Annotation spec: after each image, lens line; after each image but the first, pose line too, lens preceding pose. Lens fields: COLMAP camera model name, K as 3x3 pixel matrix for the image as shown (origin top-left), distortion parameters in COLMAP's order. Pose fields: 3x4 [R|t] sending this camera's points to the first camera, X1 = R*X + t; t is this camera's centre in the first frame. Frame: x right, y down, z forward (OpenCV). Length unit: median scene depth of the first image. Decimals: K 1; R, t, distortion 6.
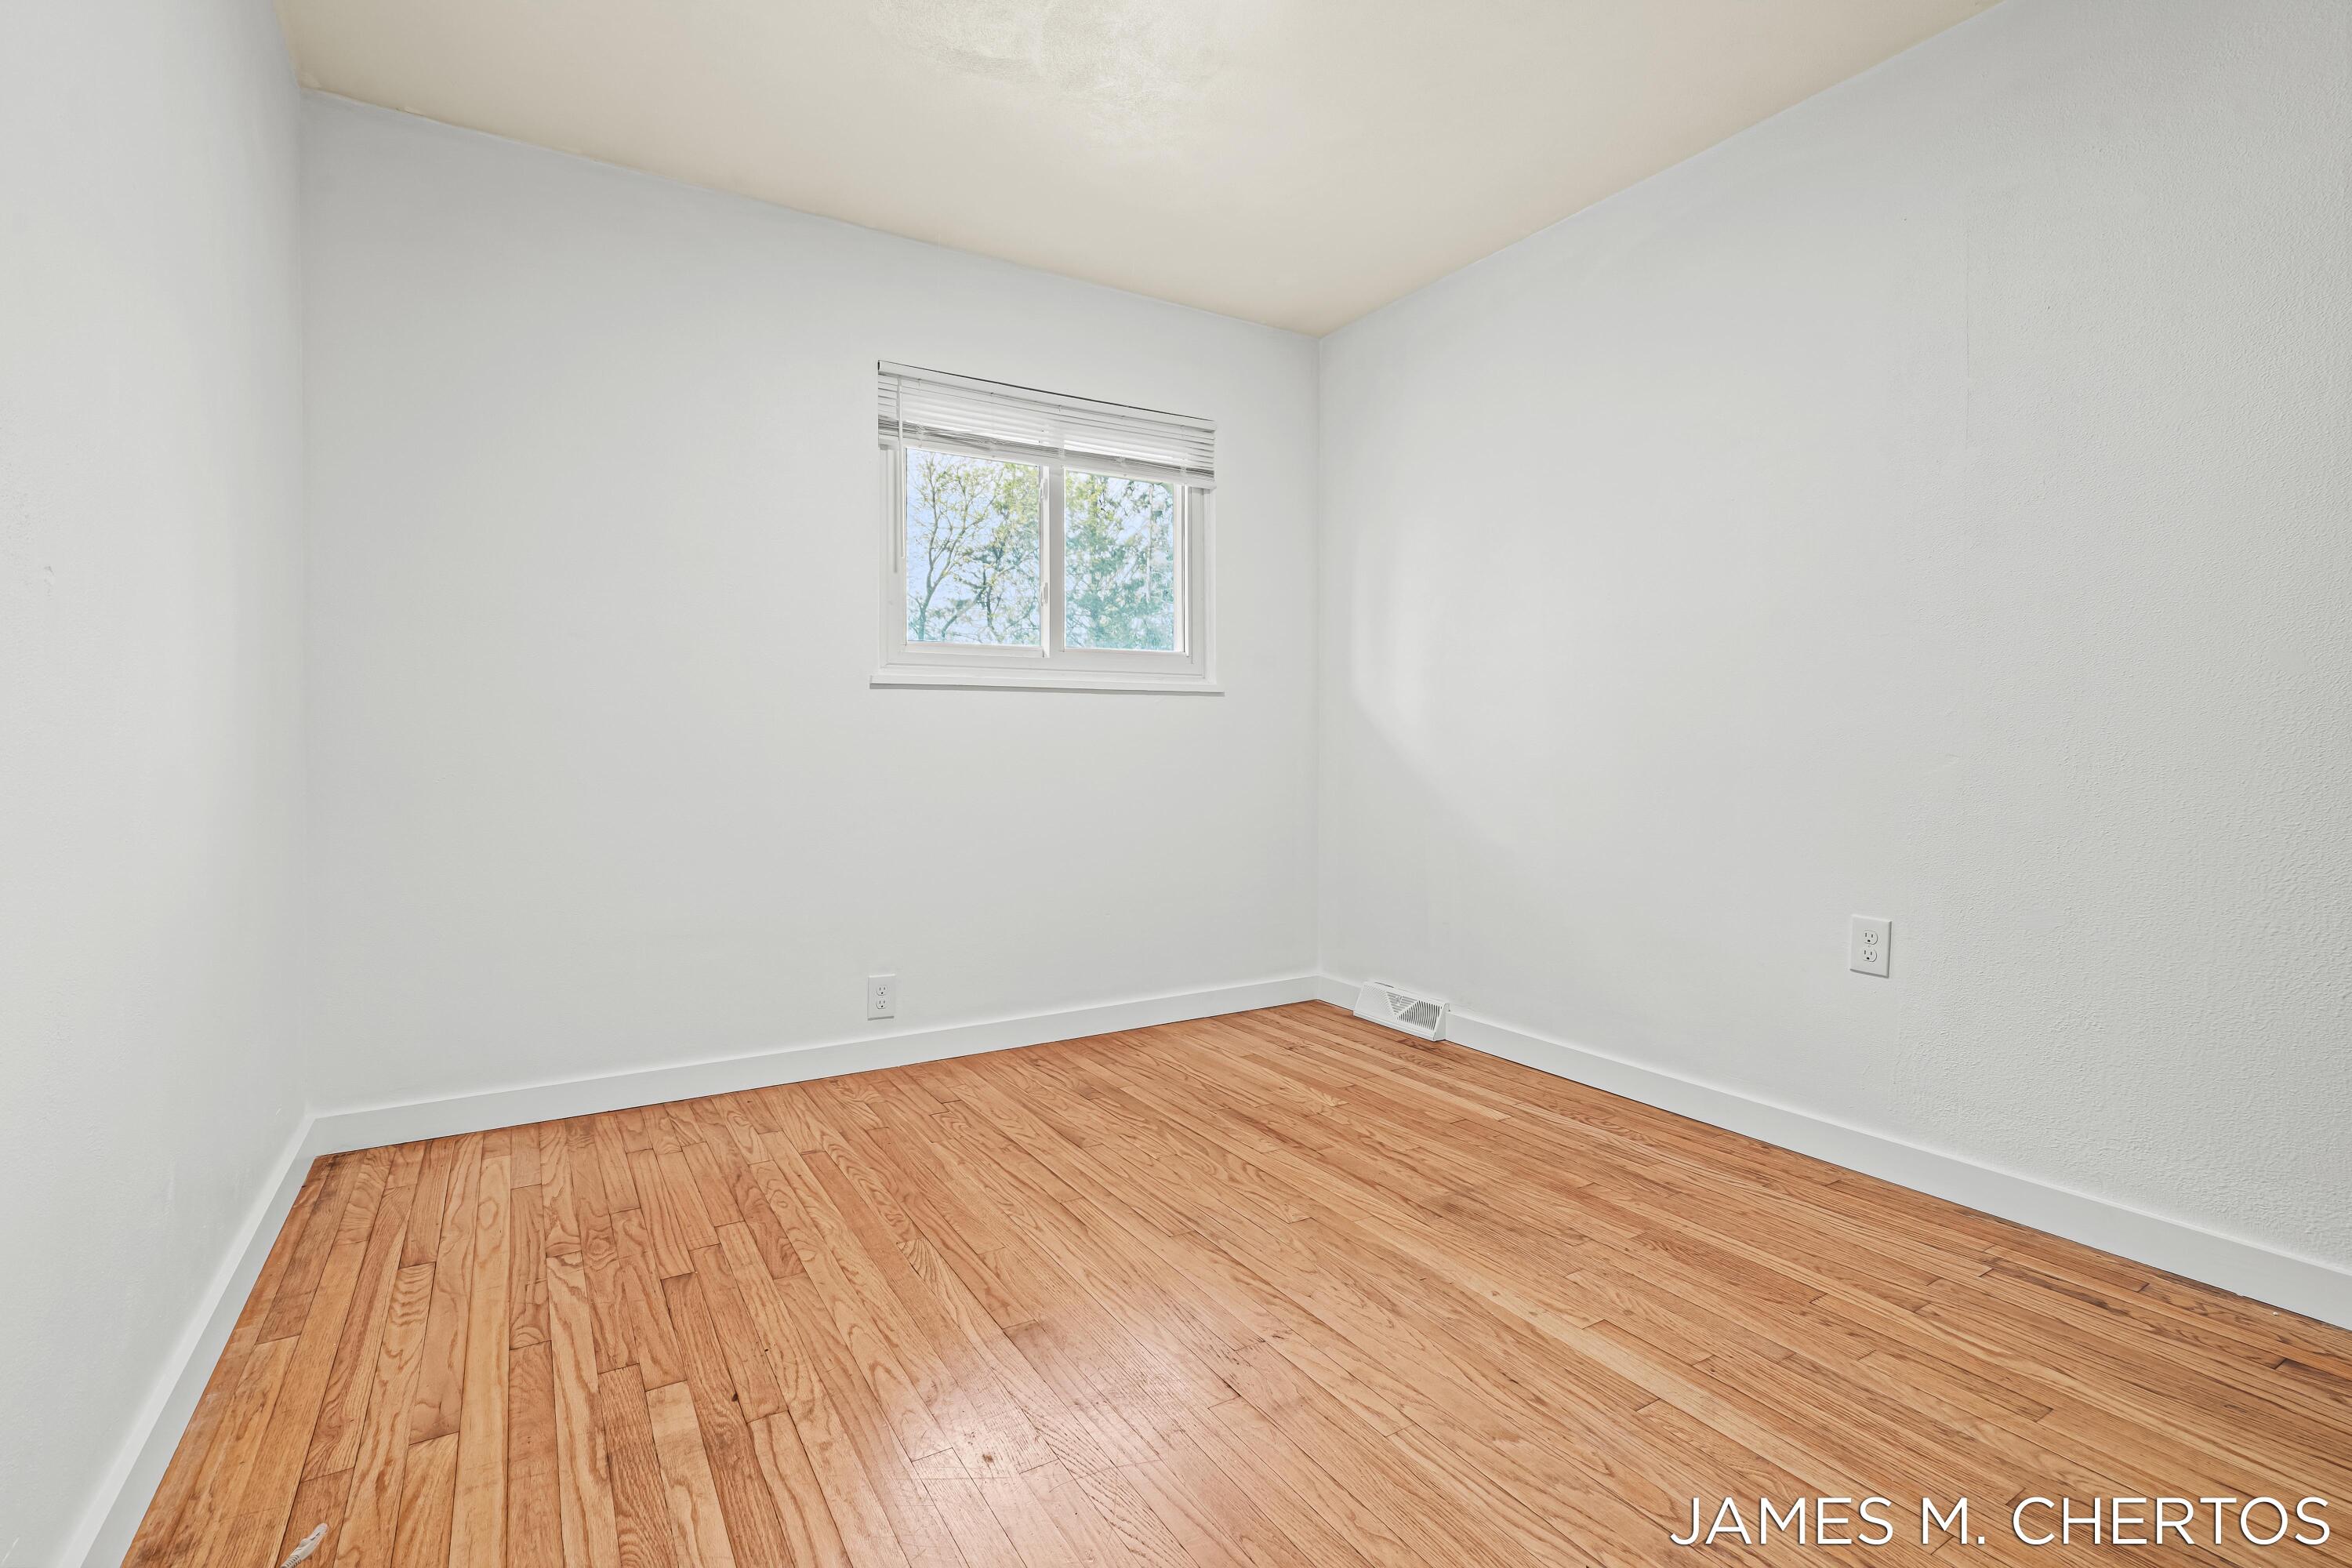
lens RADIAL K [[1072.5, 0, 1158.3], [0, 1072.5, 772.3], [0, 0, 1]] dist [-0.007293, 0.001993]
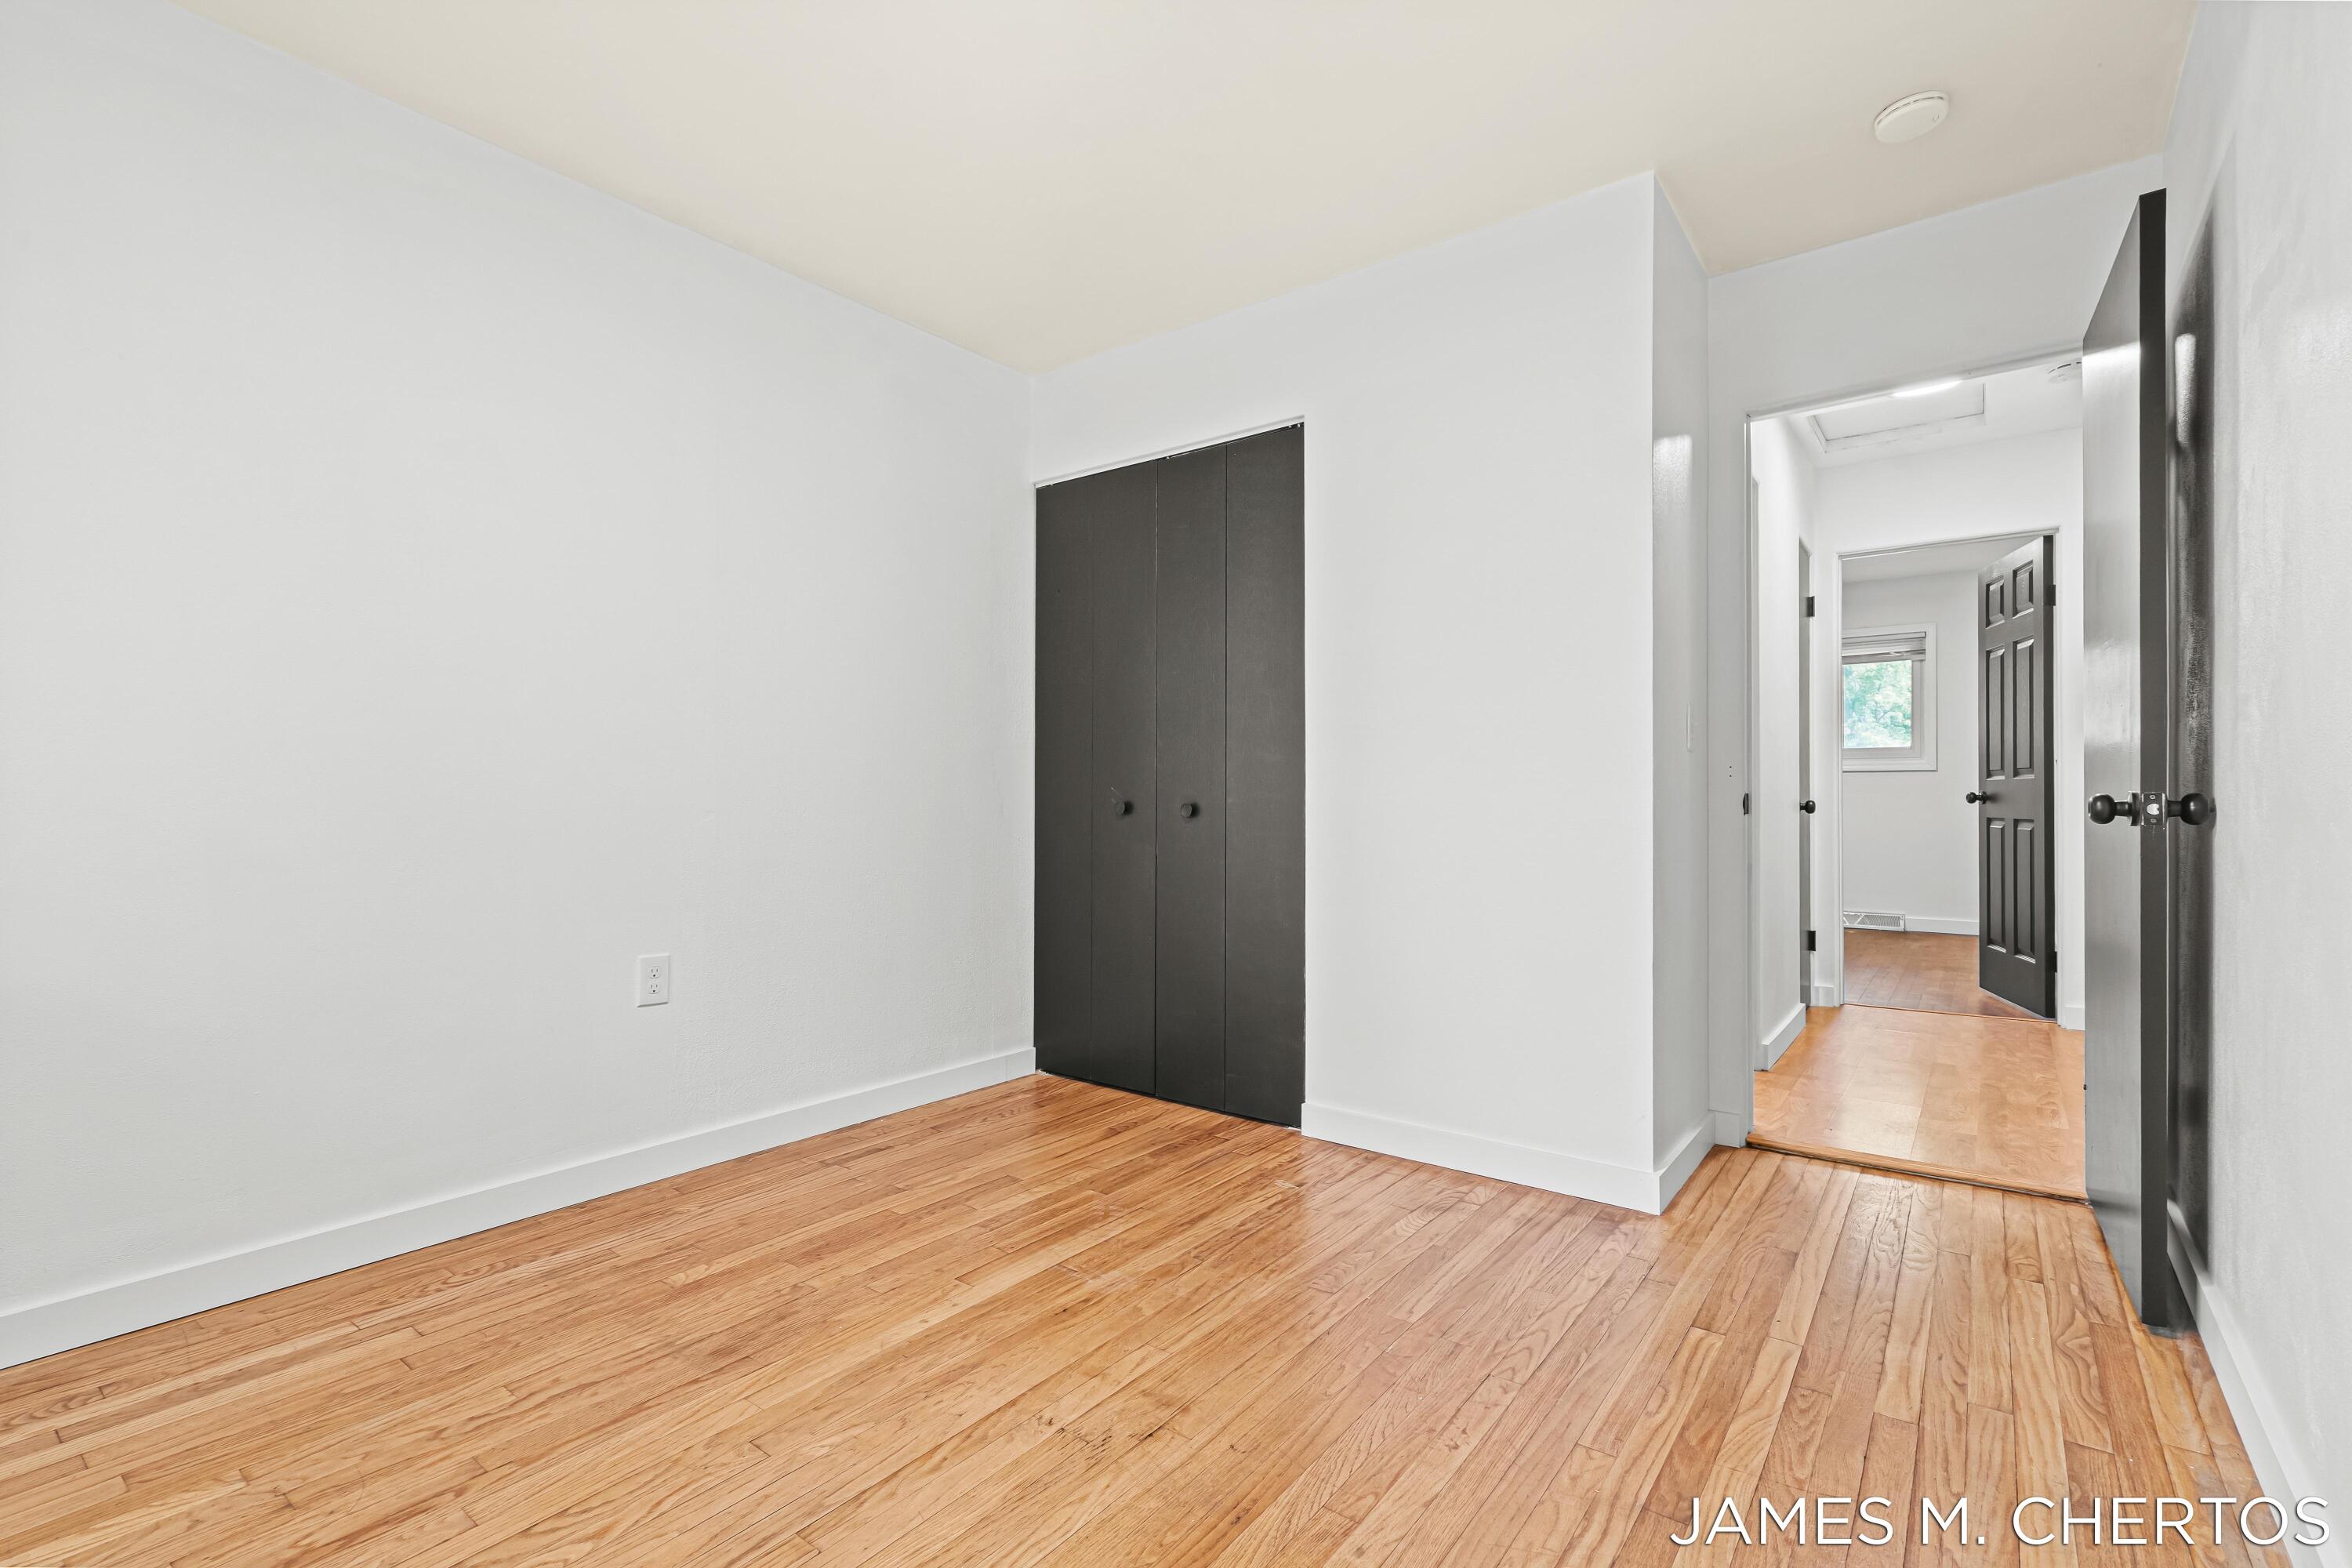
lens RADIAL K [[1072.5, 0, 1158.8], [0, 1072.5, 792.4], [0, 0, 1]] dist [-0.007293, 0.001993]
pose [[-0.362256, 0.002256, 0.932076, -0.680464], [0.026176, 0.999627, 0.007753, -0.038264], [-0.931711, 0.027207, -0.362180, 1.023556]]
